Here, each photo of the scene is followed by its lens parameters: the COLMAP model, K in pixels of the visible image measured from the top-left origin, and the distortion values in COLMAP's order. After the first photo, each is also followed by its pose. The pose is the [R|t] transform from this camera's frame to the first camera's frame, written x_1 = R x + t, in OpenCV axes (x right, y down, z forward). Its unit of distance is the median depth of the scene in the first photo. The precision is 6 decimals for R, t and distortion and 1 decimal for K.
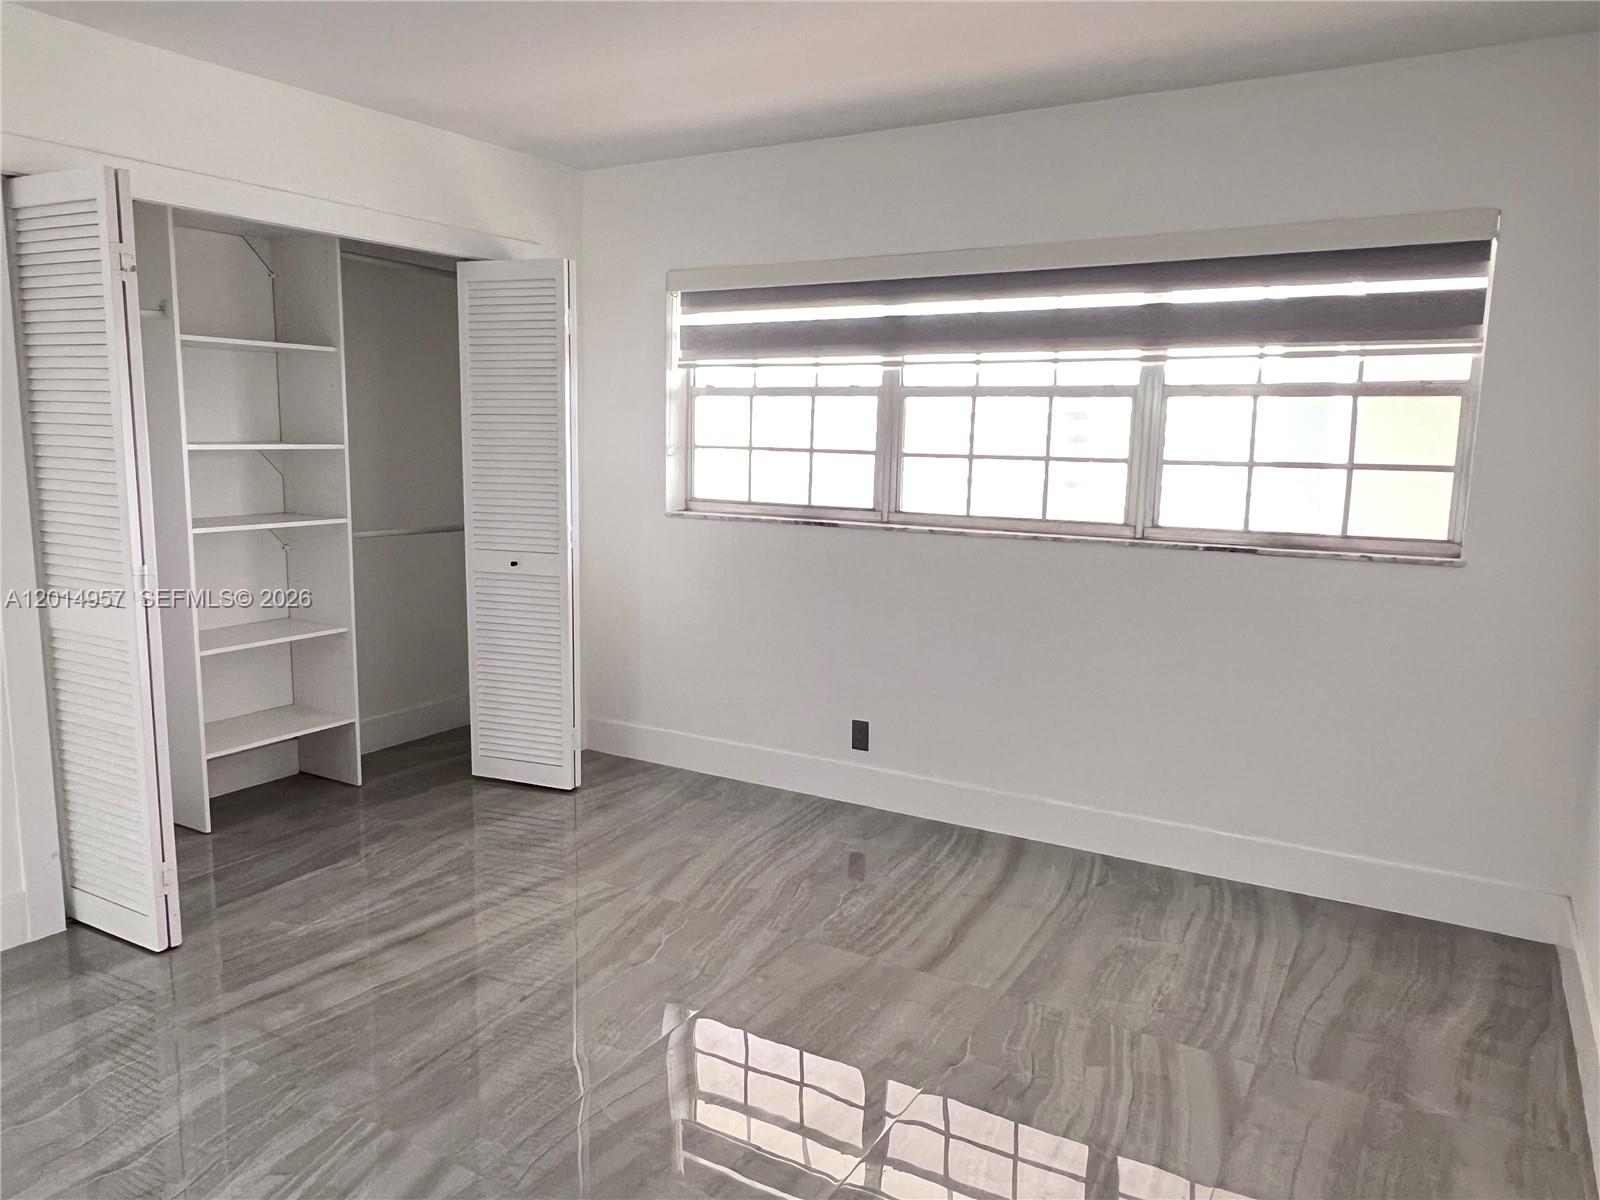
lens RADIAL K [[1149.2, 0, 800.0], [0, 1149.2, 600.0], [0, 0, 1]] dist [-0.005279, -0.002380]
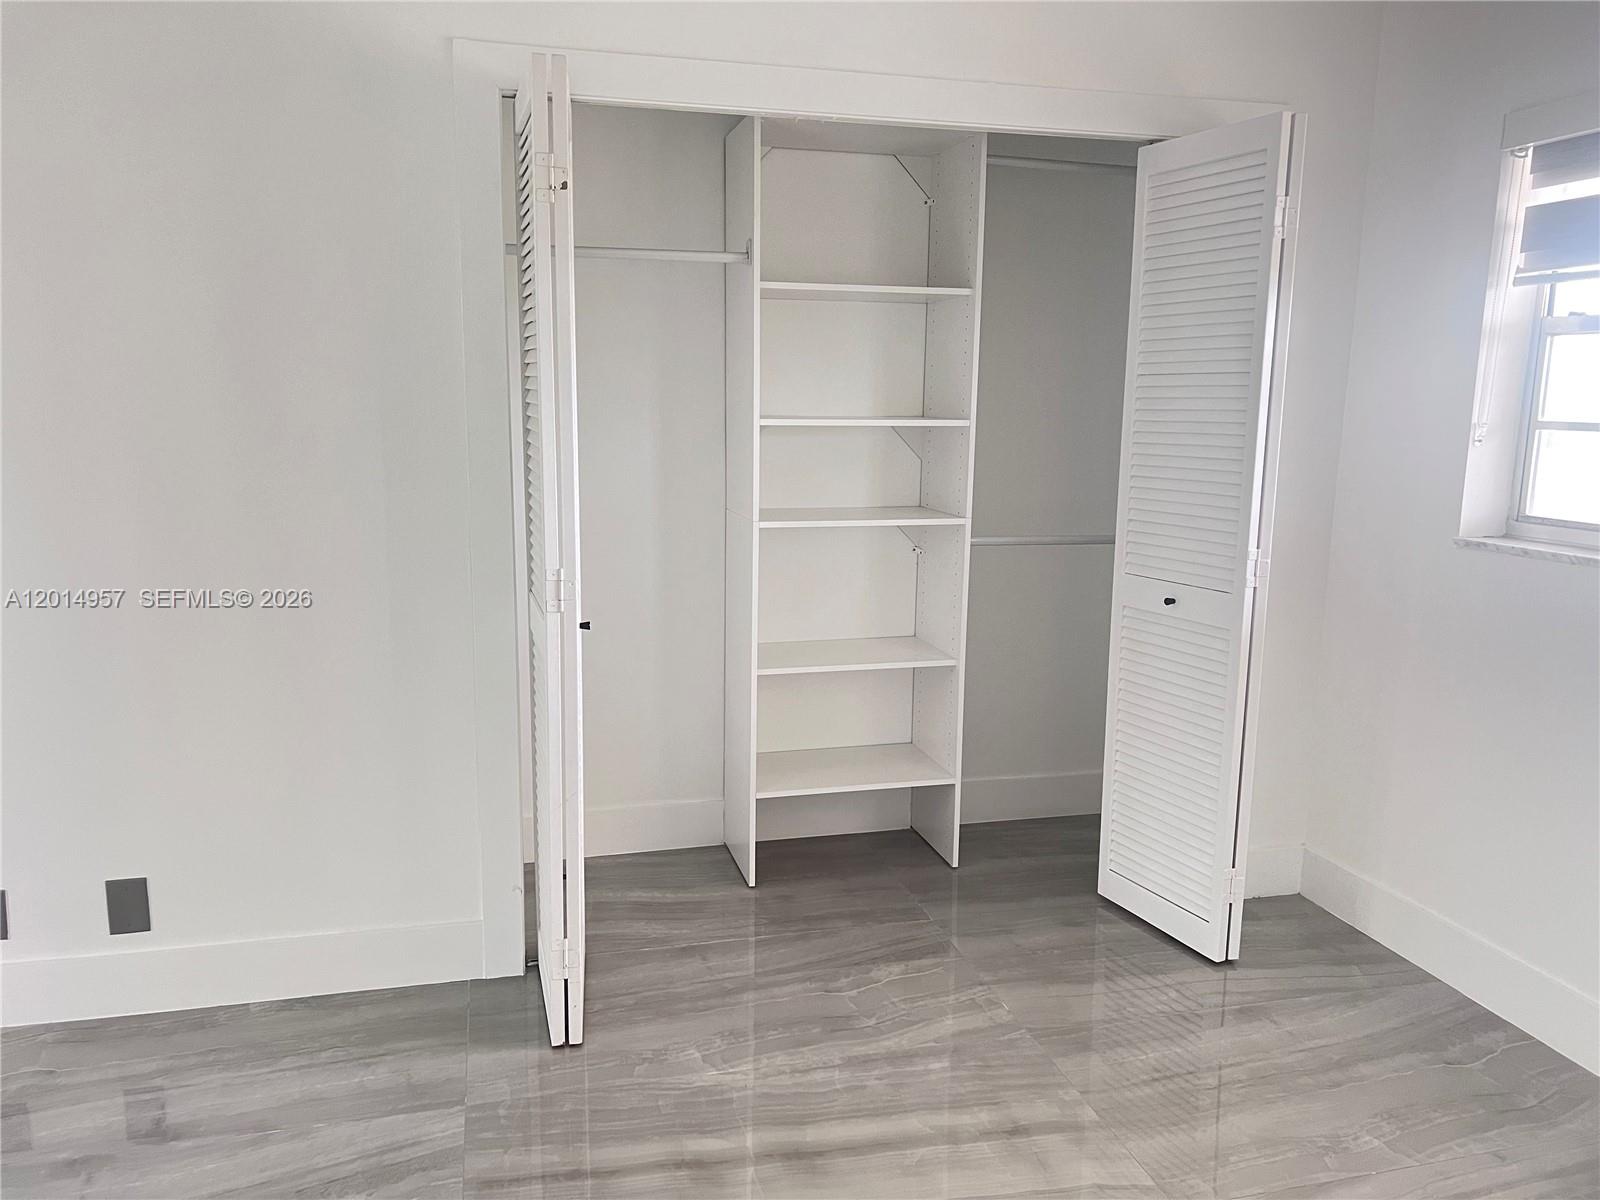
lens RADIAL K [[1223.4, 0, 800.0], [0, 1223.4, 600.0], [0, 0, 1]] dist [0.080018, -0.094135]
pose [[0.706115, 0.108152, -0.699789, 0.095952], [-0.101557, 0.993518, 0.051072, -0.046447], [0.700777, 0.035006, 0.712521, 0.343018]]
